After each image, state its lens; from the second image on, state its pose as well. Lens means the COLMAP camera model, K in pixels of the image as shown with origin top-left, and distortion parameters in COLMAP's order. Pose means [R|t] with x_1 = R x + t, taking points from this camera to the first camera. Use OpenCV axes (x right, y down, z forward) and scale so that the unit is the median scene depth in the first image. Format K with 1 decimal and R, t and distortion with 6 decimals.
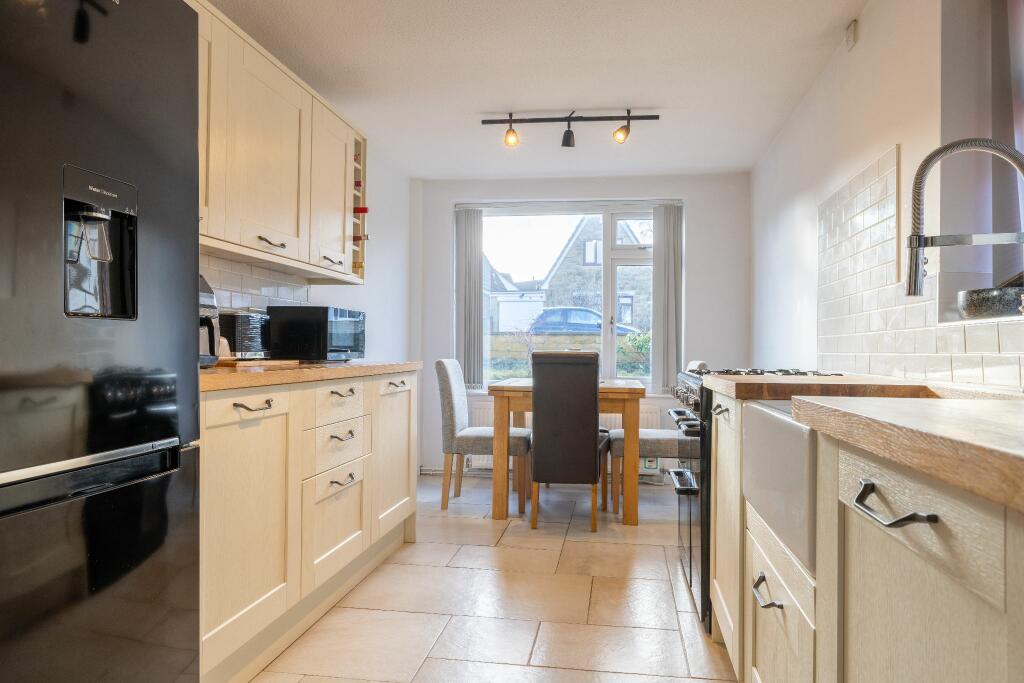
lens RADIAL K [[643.4, 0, 529.6], [0, 643.4, 344.8], [0, 0, 1]] dist [-0.002766, -0.001149]
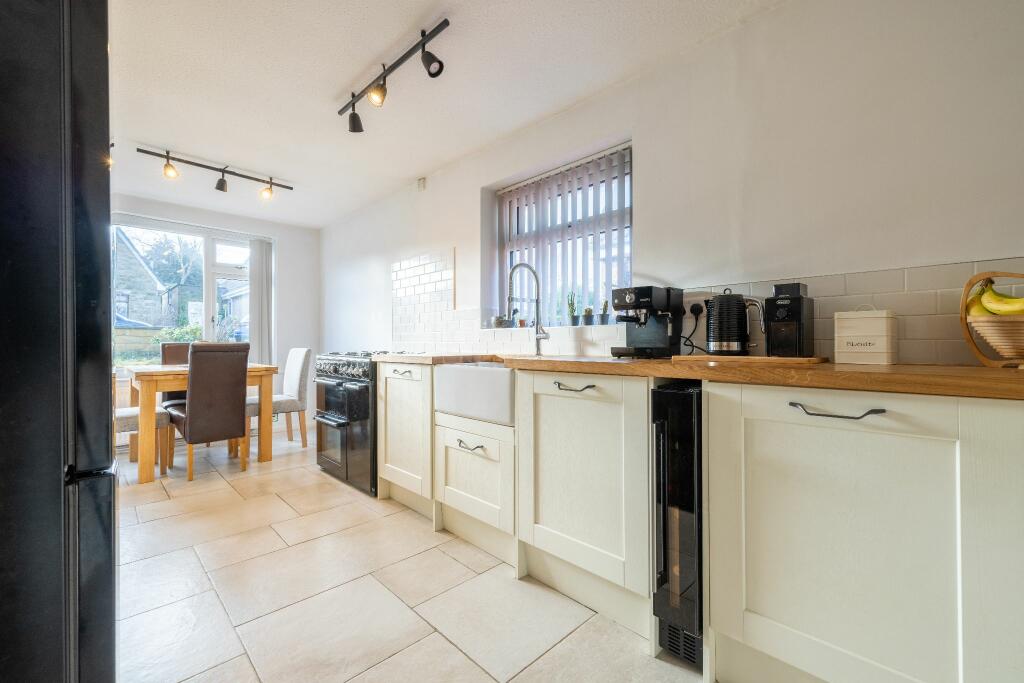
lens RADIAL K [[424.8, 0, 512.0], [0, 424.8, 341.5], [0, 0, 1]] dist [0.000318, 0.000058]
pose [[0.603990, -0.007499, 0.796956, -0.283893], [-0.000580, 0.999951, 0.009849, -0.001625], [-0.796991, -0.006411, 0.603957, -0.024473]]
